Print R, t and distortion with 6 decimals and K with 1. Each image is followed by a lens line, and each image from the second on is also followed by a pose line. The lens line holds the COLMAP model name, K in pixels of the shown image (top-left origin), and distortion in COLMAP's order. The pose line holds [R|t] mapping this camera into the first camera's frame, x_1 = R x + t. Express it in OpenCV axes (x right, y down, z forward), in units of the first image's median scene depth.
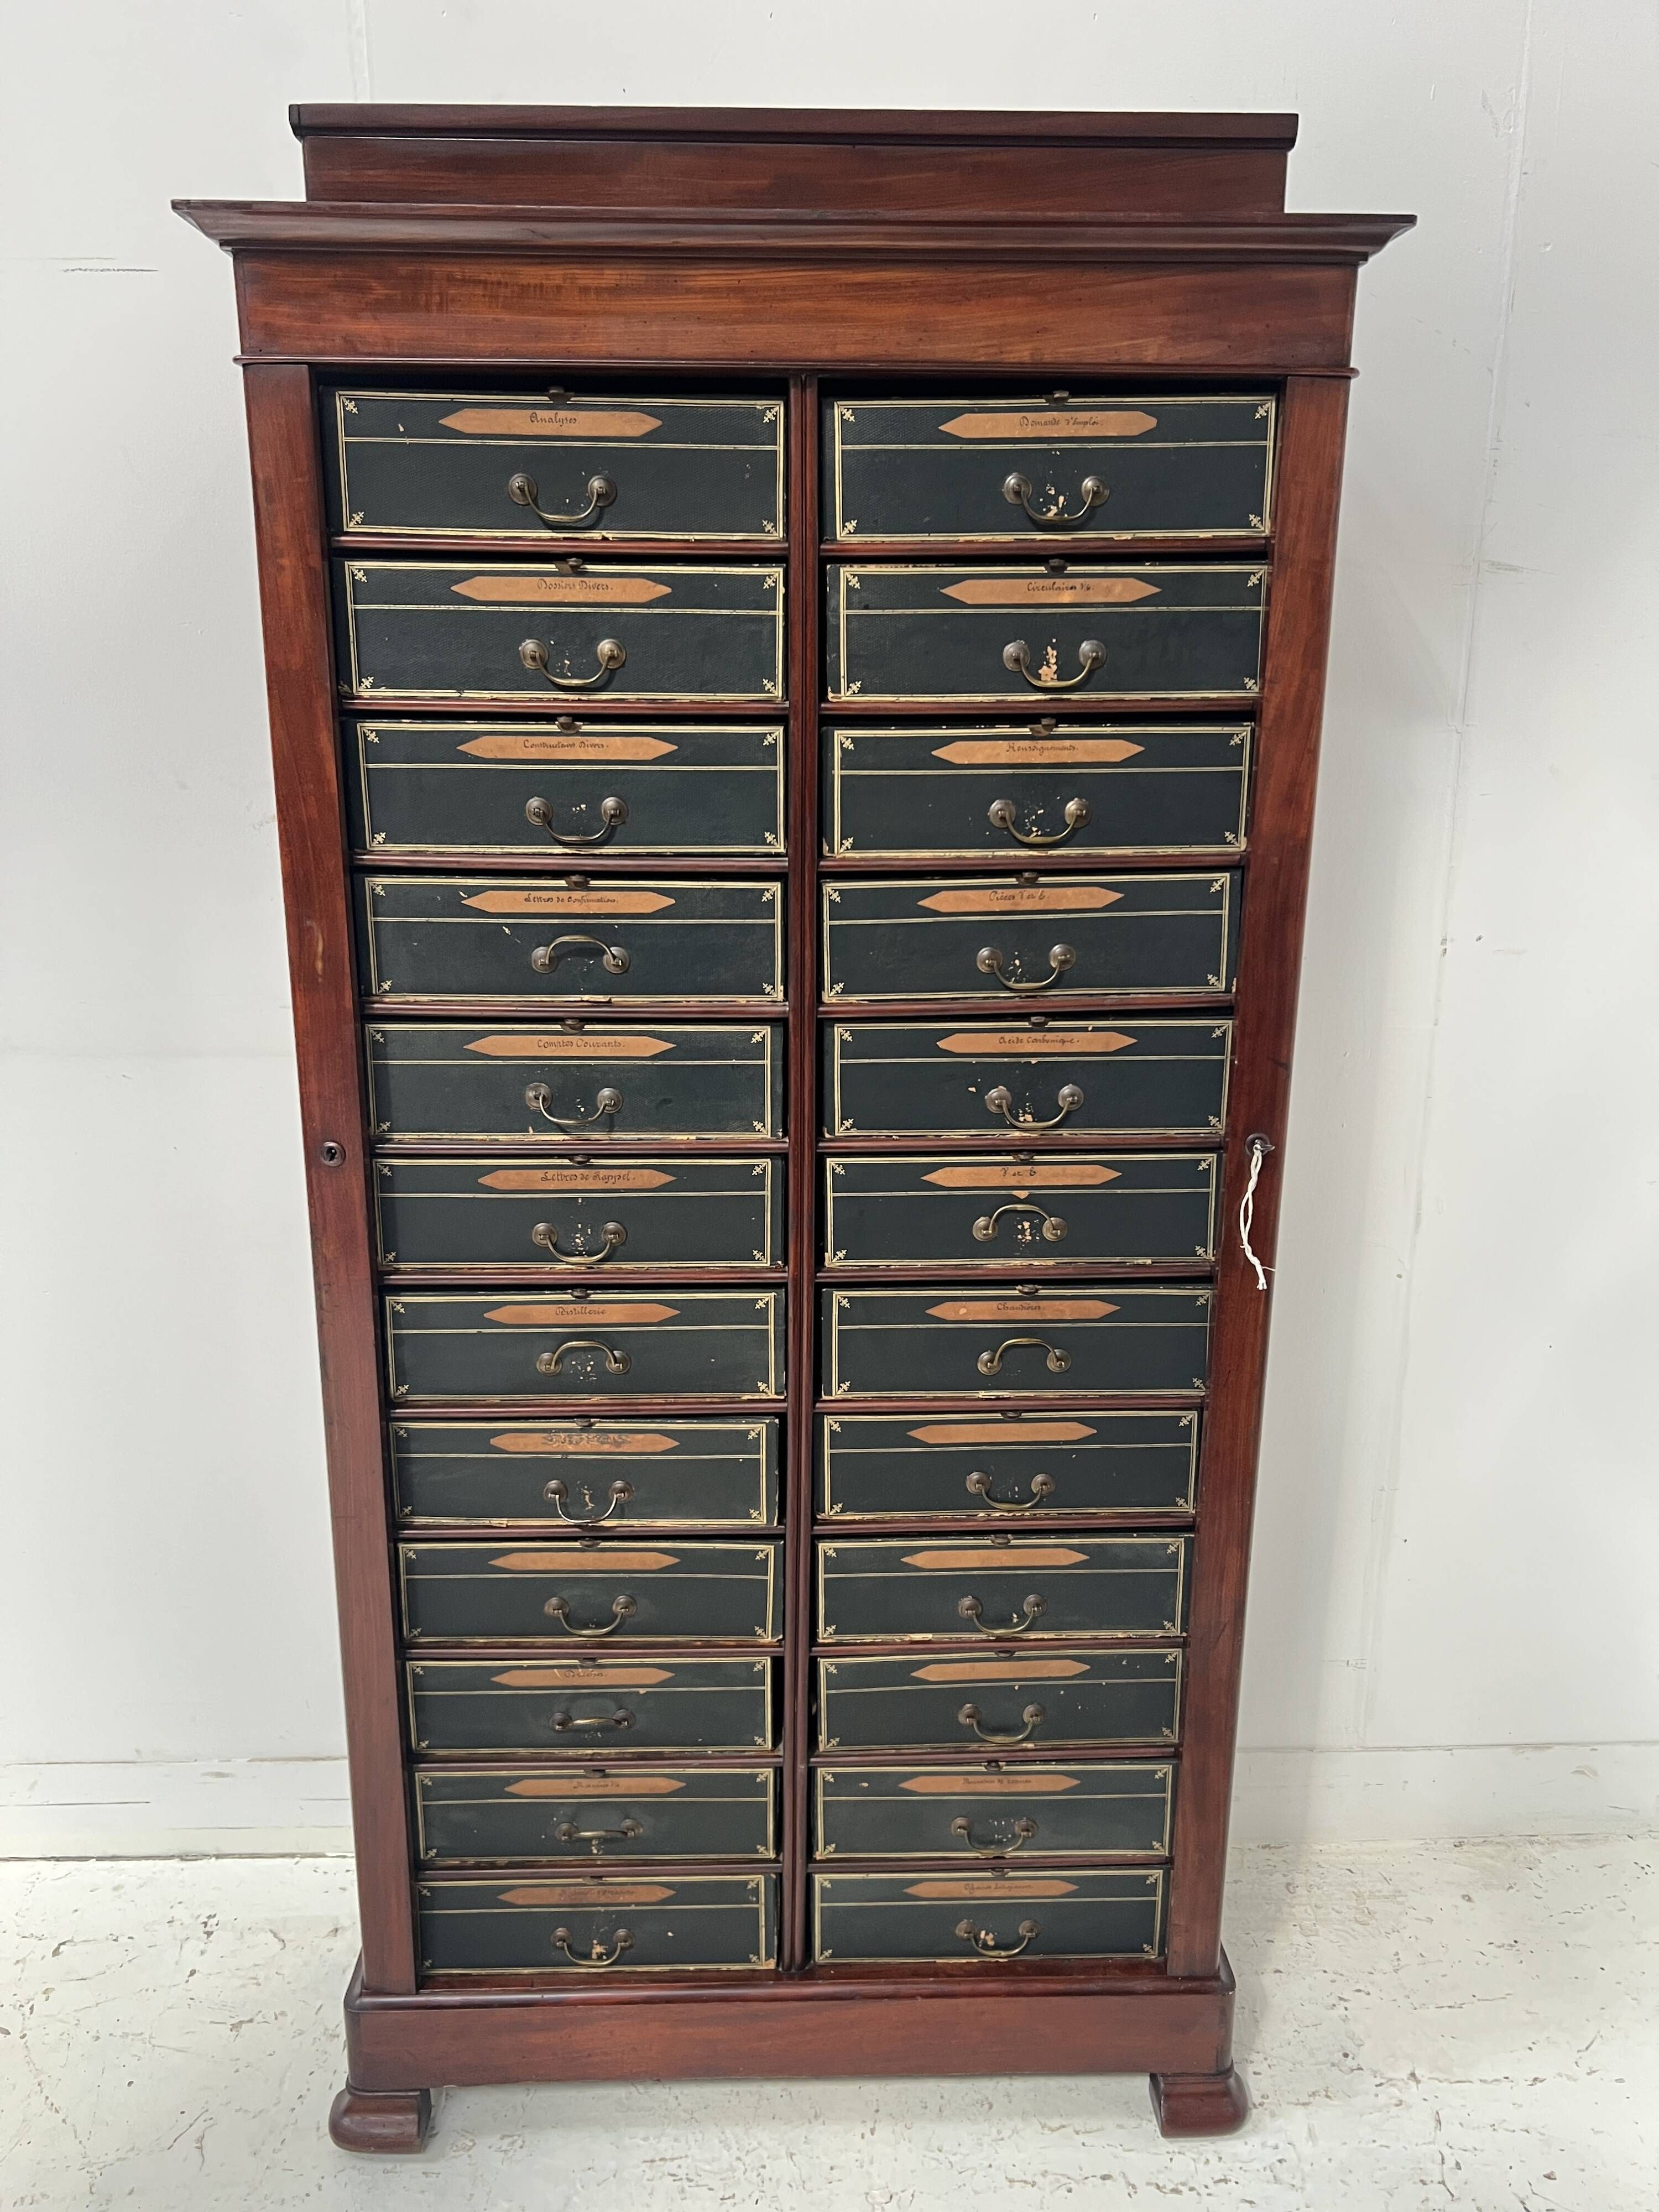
lens RADIAL K [[1664.7, 0, 827.7], [0, 1664.7, 1128.7], [0, 0, 1]] dist [0.044554, -0.052585]
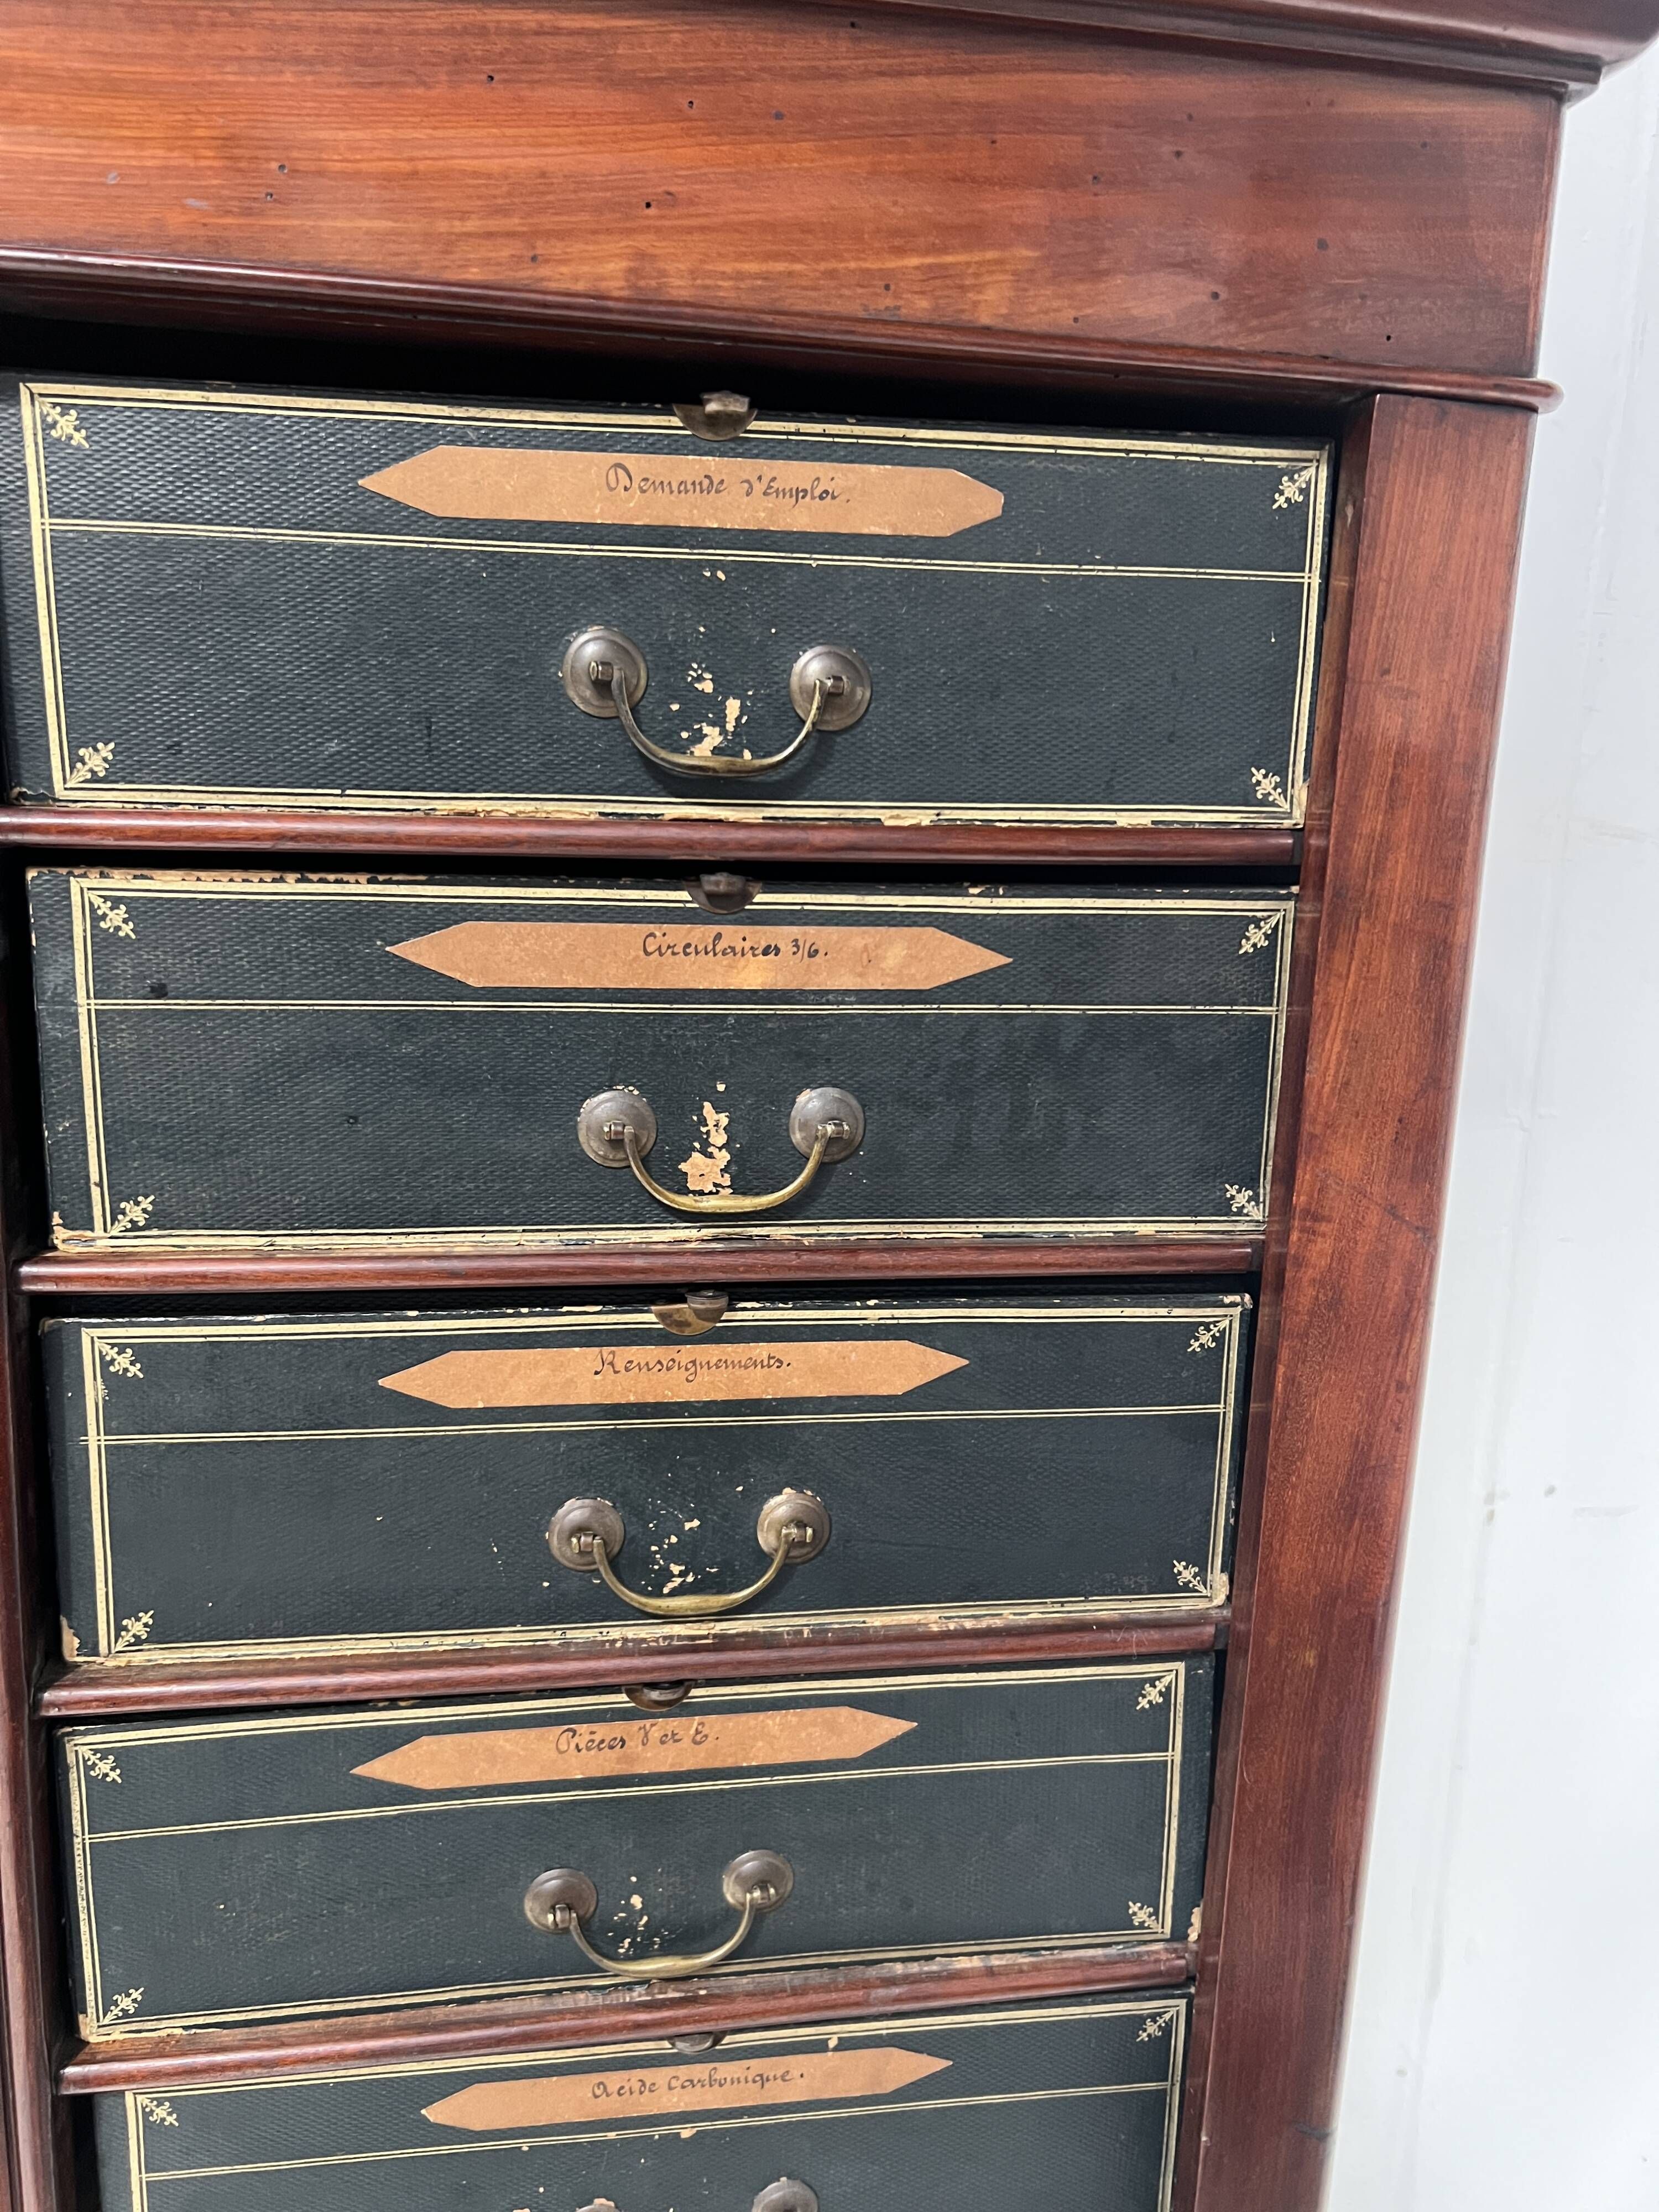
lens RADIAL K [[1685.6, 0, 809.0], [0, 1685.6, 1135.7], [0, 0, 1]] dist [0.040217, -0.045529]
pose [[0.992369, 0.007803, 0.123057, 0.099876], [-0.000090, 0.998041, -0.062559, -0.235390], [-0.123304, 0.062071, 0.990426, 0.582814]]
